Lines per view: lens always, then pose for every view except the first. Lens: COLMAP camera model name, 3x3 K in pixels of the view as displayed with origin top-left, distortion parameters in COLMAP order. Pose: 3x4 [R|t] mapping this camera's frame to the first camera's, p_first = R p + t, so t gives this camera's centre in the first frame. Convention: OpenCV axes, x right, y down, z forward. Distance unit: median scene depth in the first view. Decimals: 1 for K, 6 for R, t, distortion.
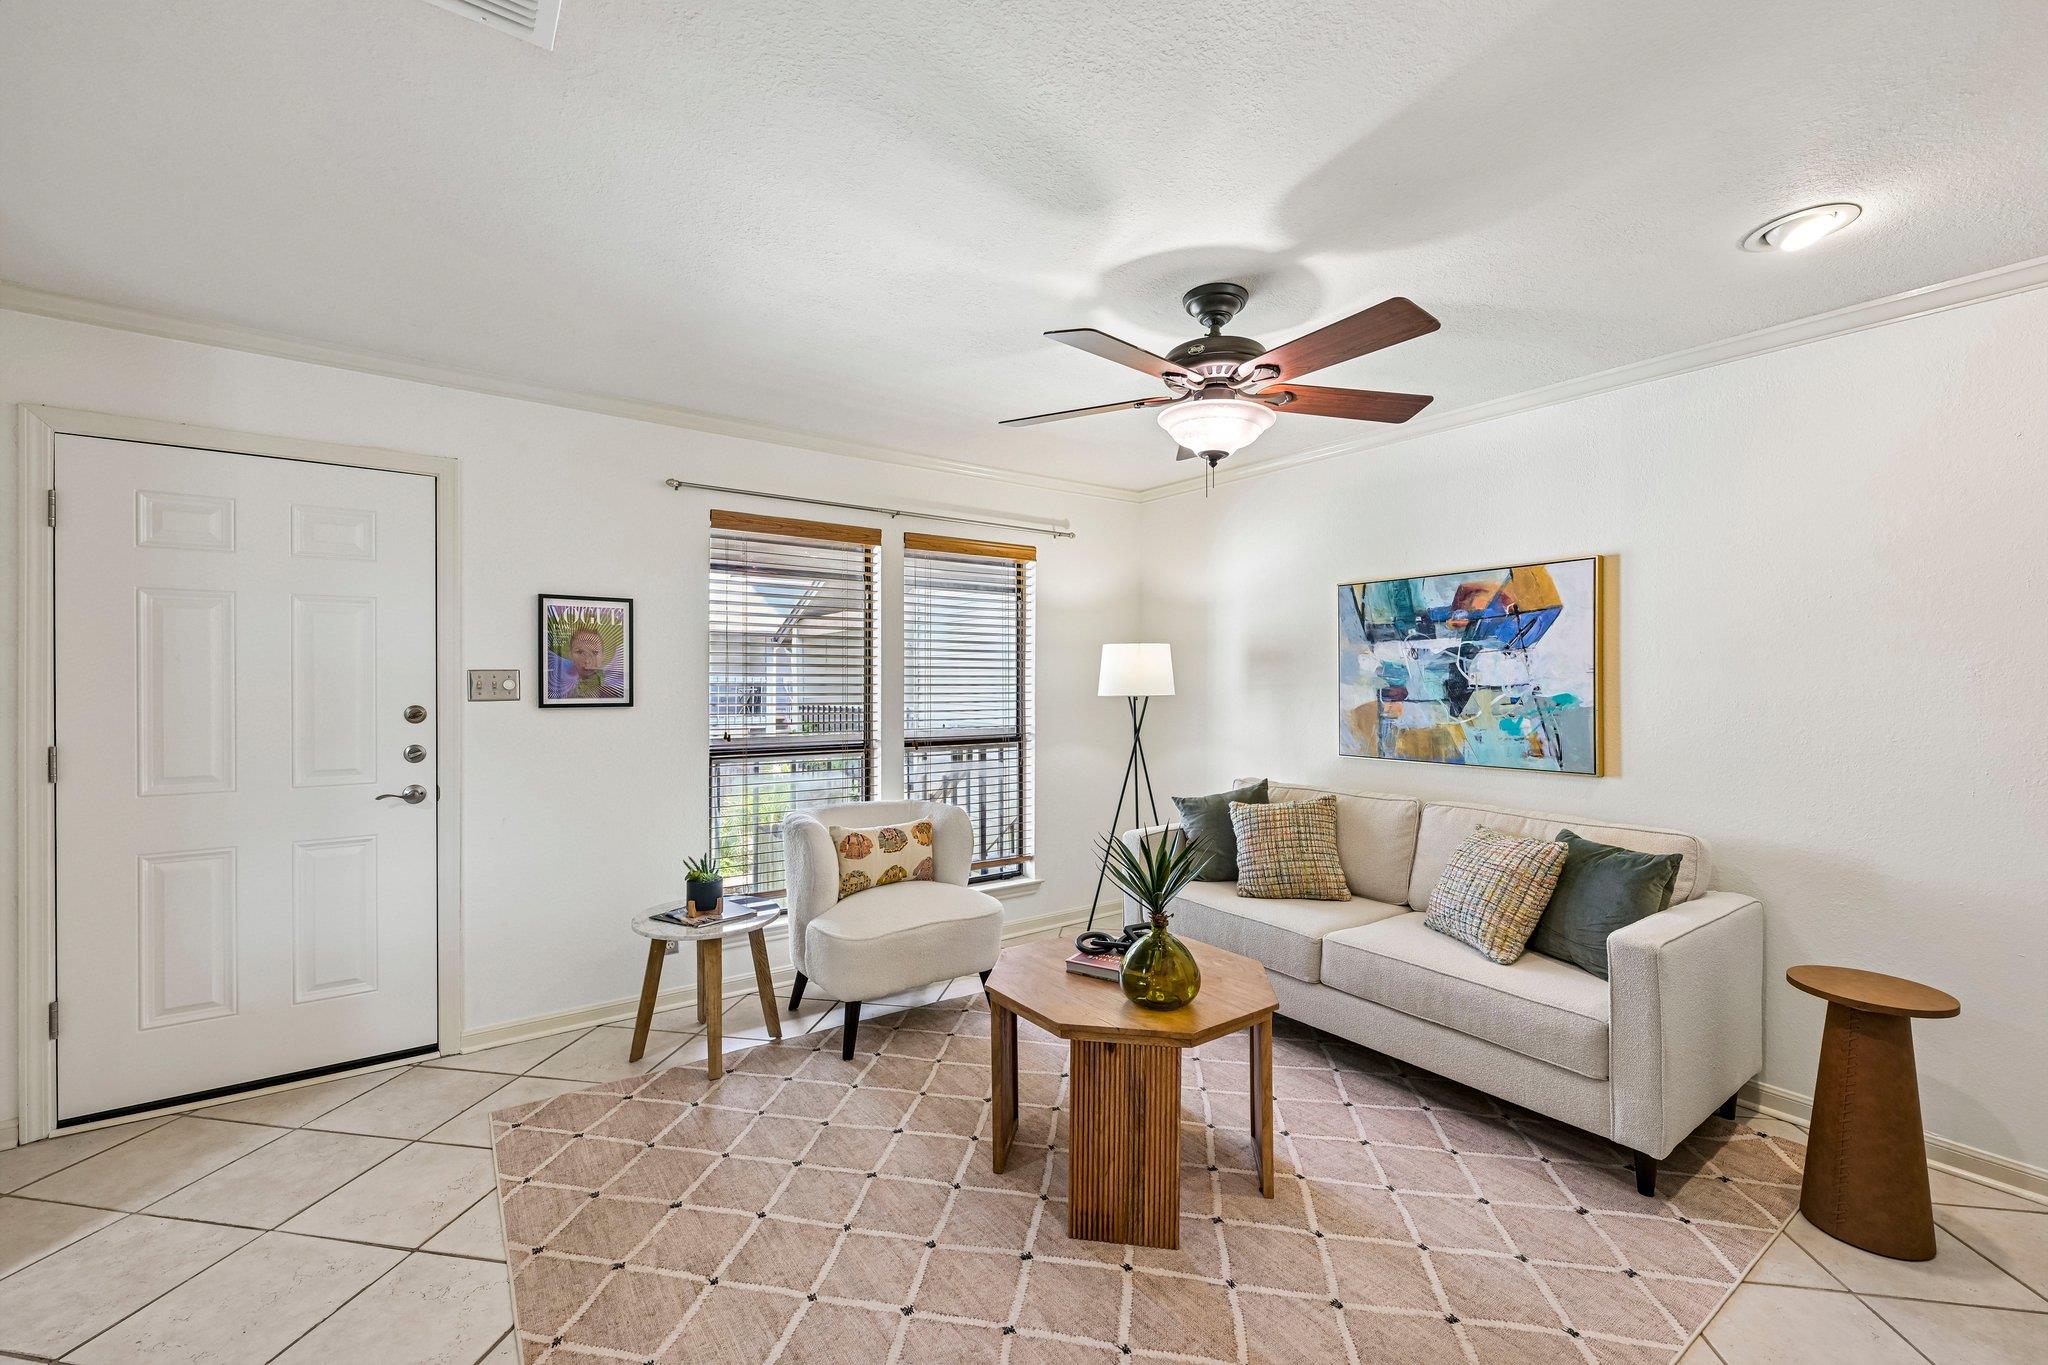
lens RADIAL K [[840.8, 0, 1022.8], [0, 840.8, 684.6], [0, 0, 1]] dist [0.004139, -0.001326]
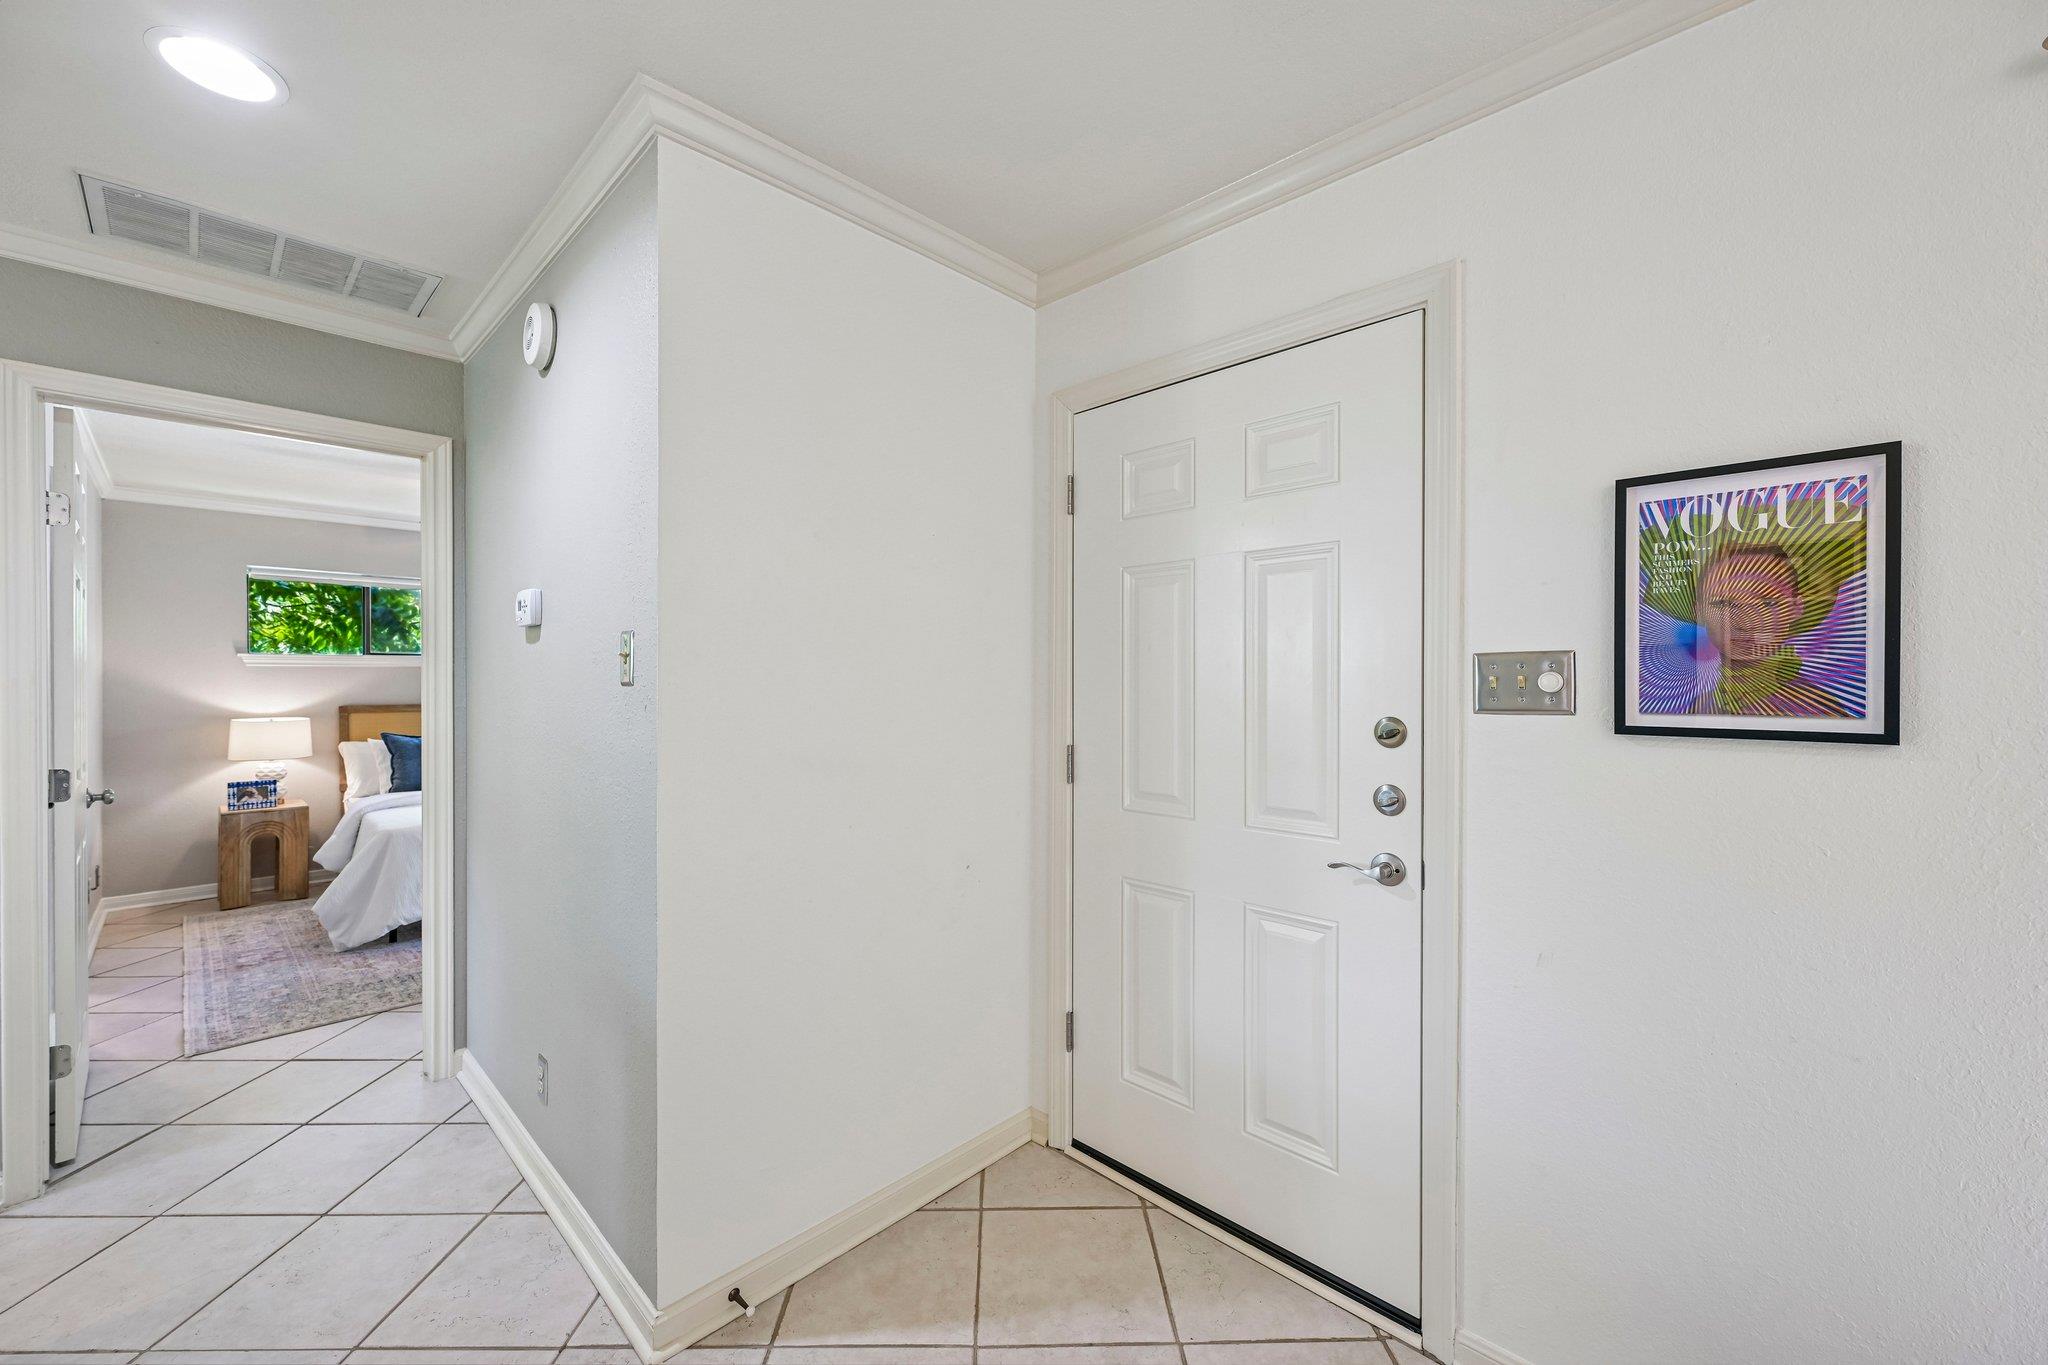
lens RADIAL K [[820.4, 0, 1012.6], [0, 820.4, 686.9], [0, 0, 1]] dist [-0.005745, 0.001981]
pose [[0.166883, 0.011059, -0.985915, -0.183745], [-0.000935, 0.999938, 0.011058, -0.001708], [0.985976, -0.000923, 0.166883, 0.570374]]
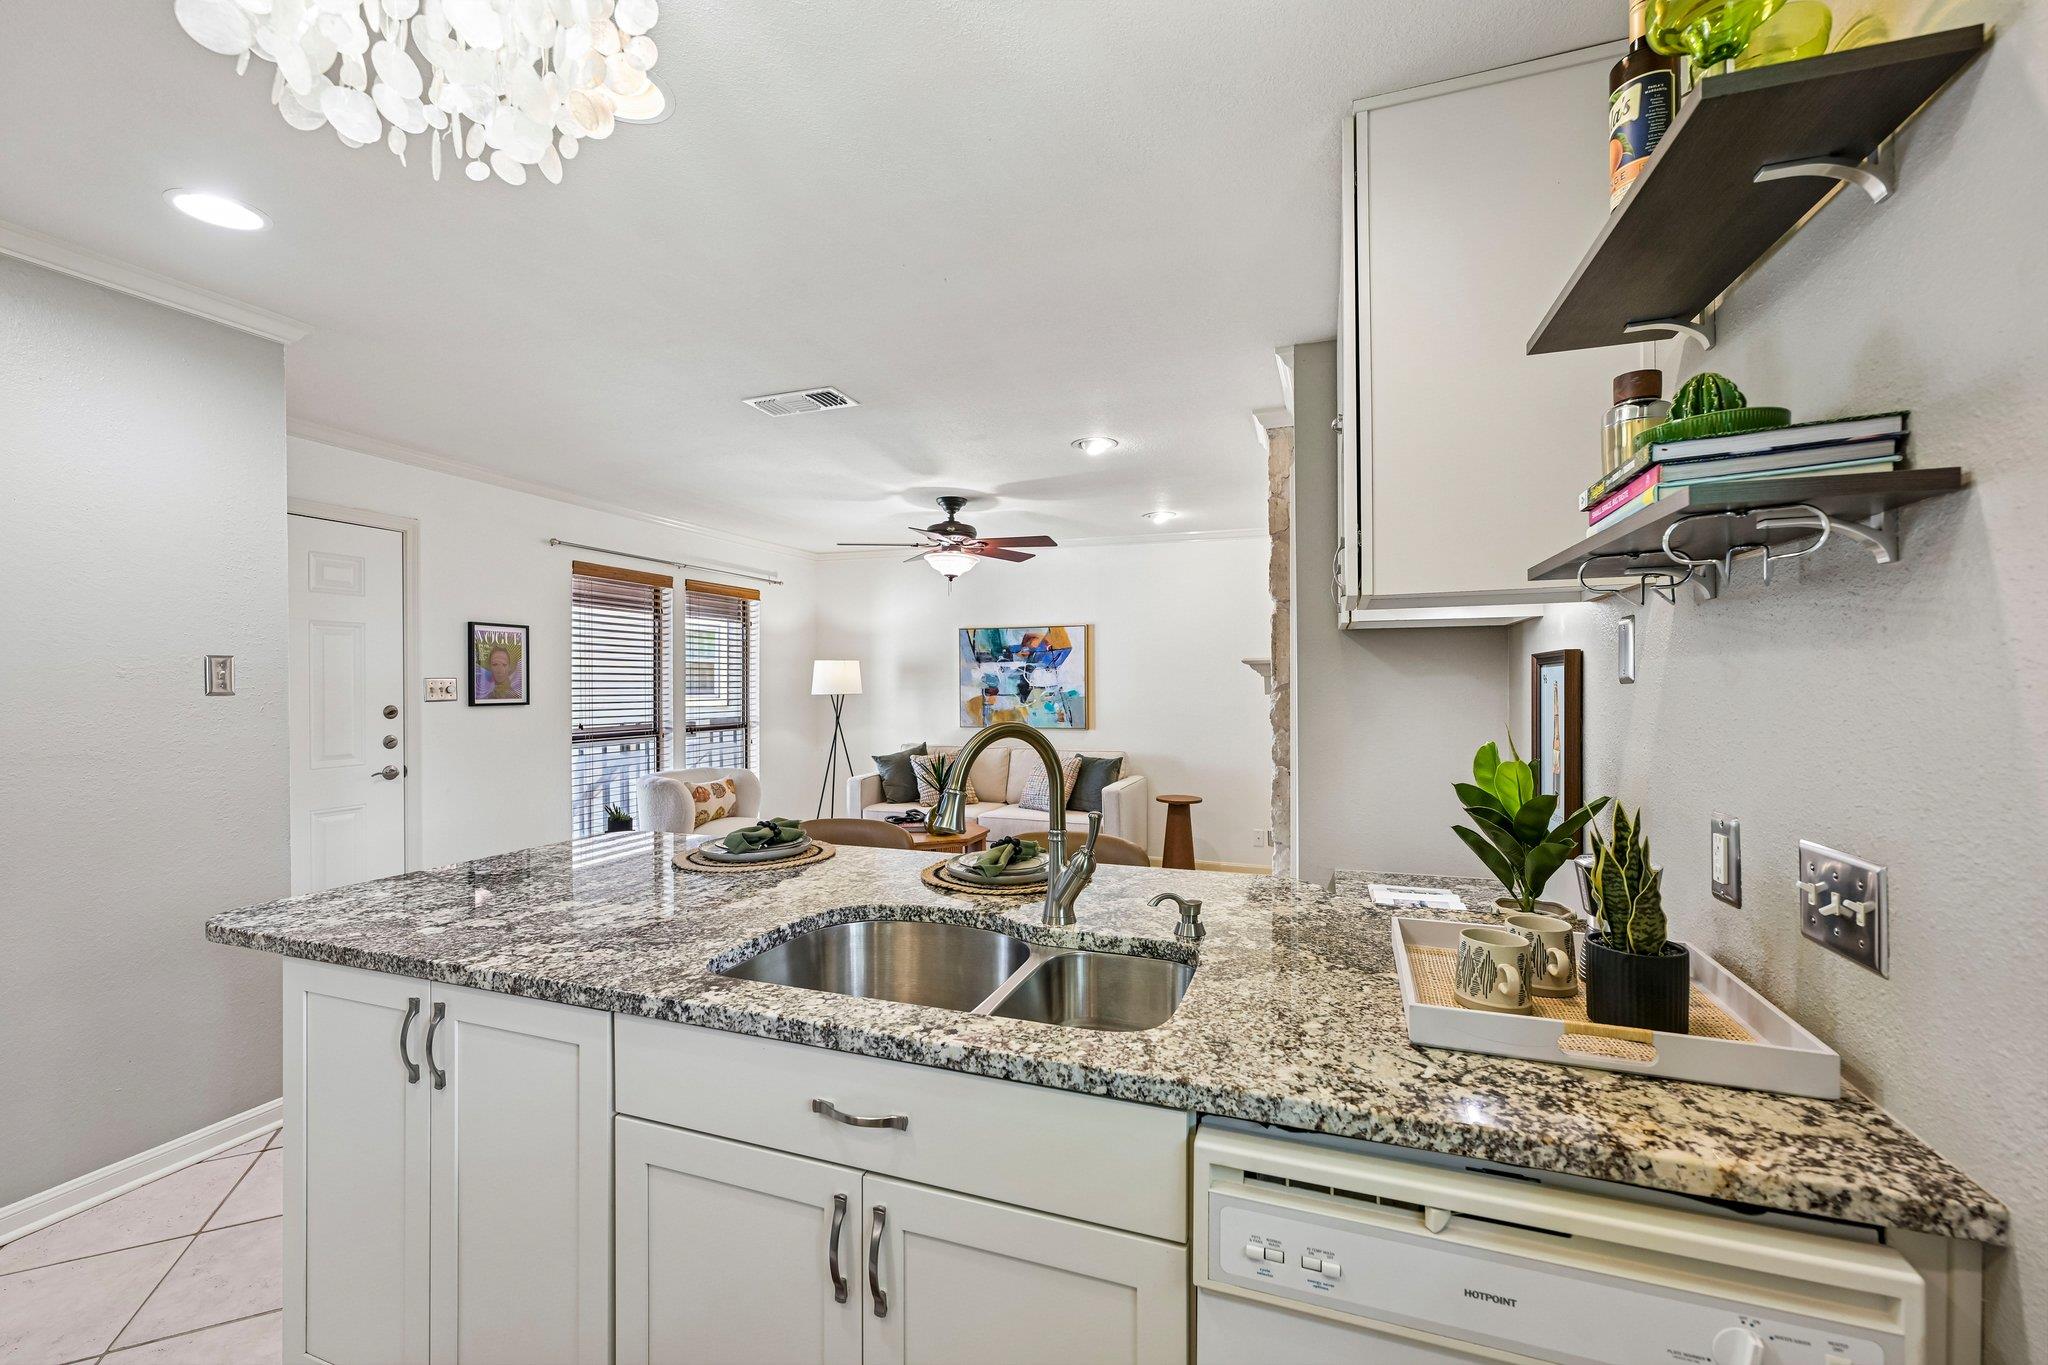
lens RADIAL K [[840.8, 0, 1020.9], [0, 840.8, 684.3], [0, 0, 1]] dist [0.004139, -0.001326]
pose [[0.824407, -0.003109, 0.565989, -0.574945], [0.003546, 0.999994, 0.000327, -0.004849], [-0.565986, 0.001737, 0.824413, -0.574371]]
